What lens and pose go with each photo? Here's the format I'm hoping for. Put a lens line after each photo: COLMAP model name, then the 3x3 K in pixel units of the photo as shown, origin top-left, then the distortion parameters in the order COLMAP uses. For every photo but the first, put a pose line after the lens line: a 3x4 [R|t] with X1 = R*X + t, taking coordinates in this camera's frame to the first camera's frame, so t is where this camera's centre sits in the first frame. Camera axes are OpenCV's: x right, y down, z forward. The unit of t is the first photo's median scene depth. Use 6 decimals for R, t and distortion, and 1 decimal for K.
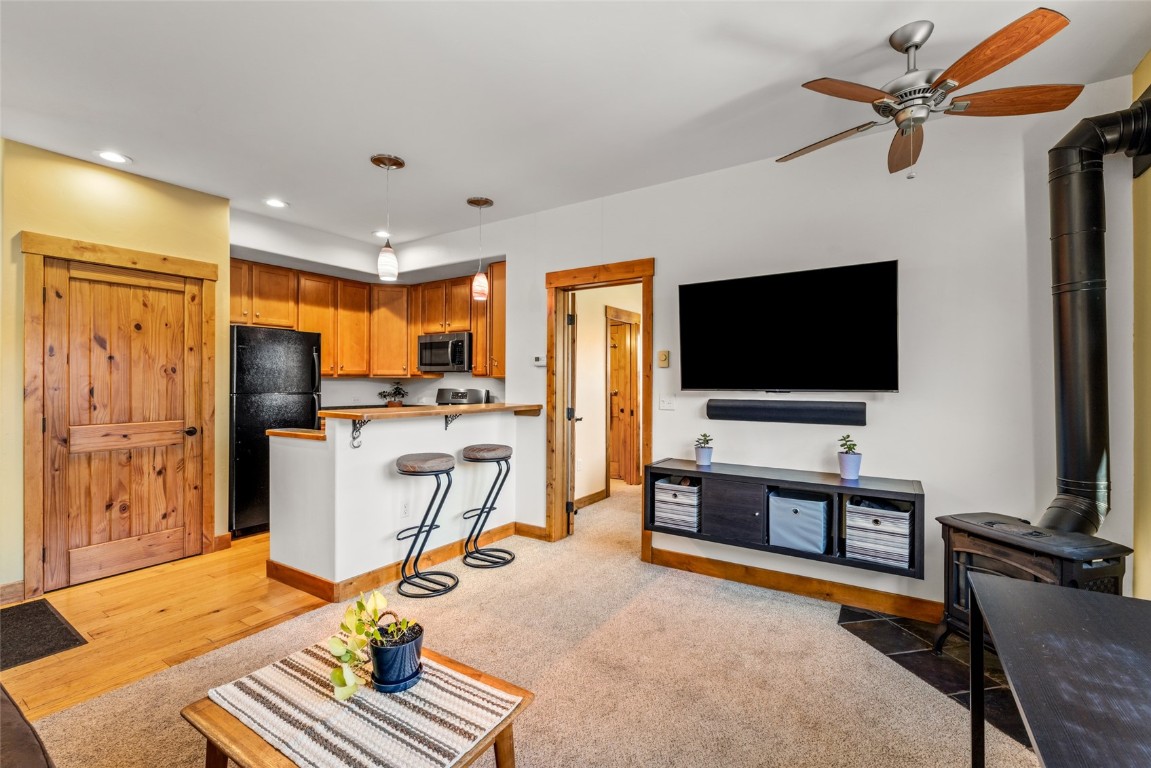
lens RADIAL K [[496.5, 0, 574.8], [0, 496.5, 380.7], [0, 0, 1]] dist [-0.001020, -0.000180]
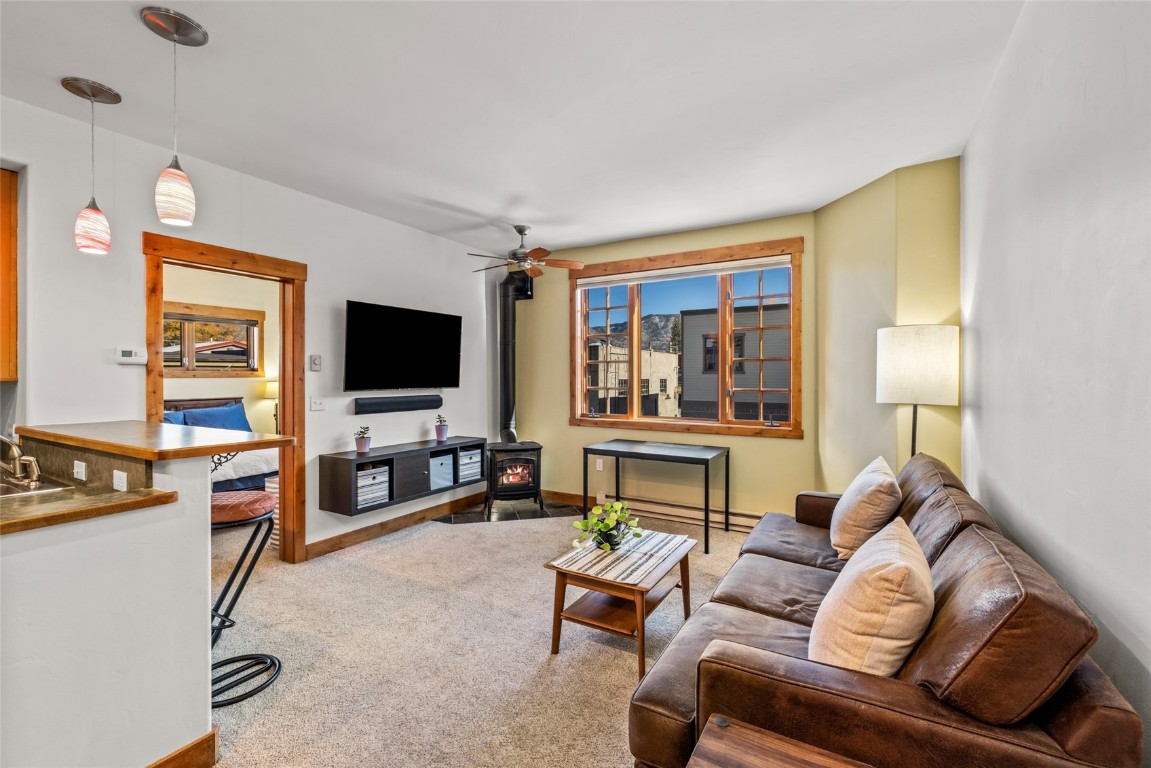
lens RADIAL K [[496.5, 0, 574.8], [0, 496.5, 380.7], [0, 0, 1]] dist [-0.001020, -0.000180]
pose [[-0.035801, -0.008763, 0.999321, -0.889112], [-0.002945, 0.999958, 0.008663, -0.016439], [-0.999355, -0.002633, -0.035826, 0.477588]]
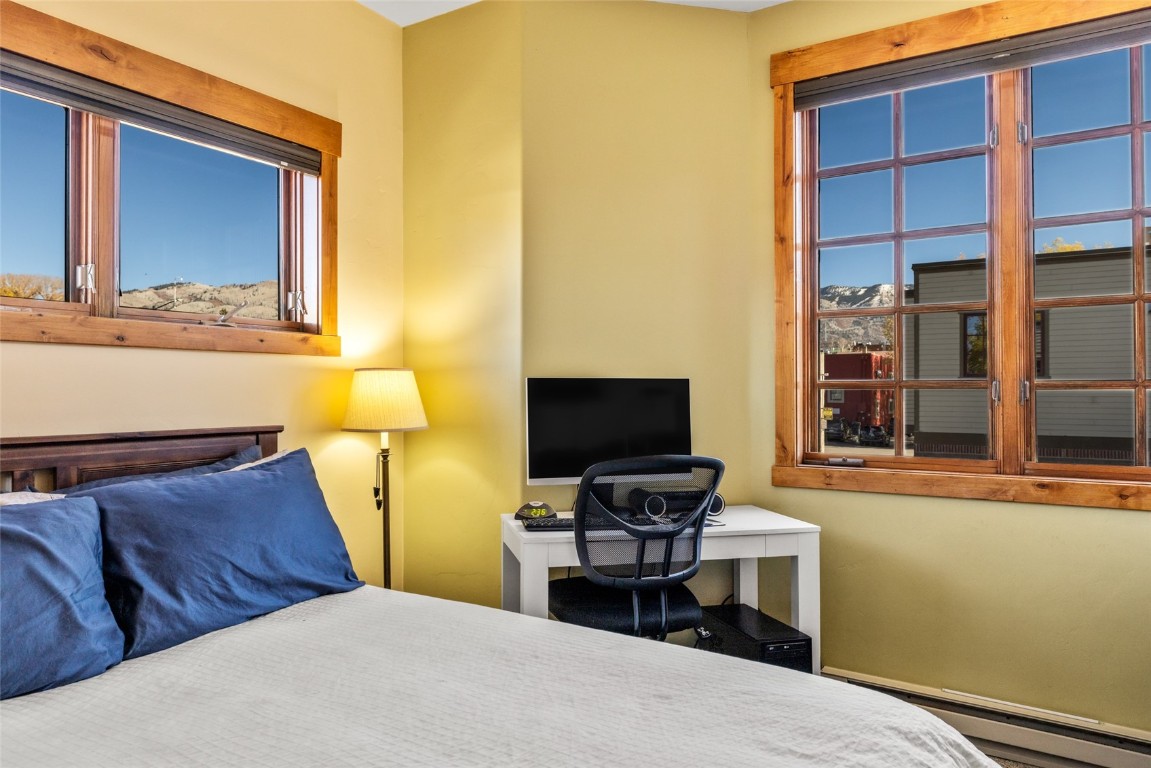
lens RADIAL K [[782.9, 0, 575.5], [0, 782.9, 384.0], [0, 0, 1]] dist [-0.001848, -0.000723]
pose [[-0.013103, 0.011414, 0.999849, 0.163690], [-0.002042, 0.999932, -0.011442, 0.028037], [-0.999912, -0.002191, -0.013079, 1.318078]]
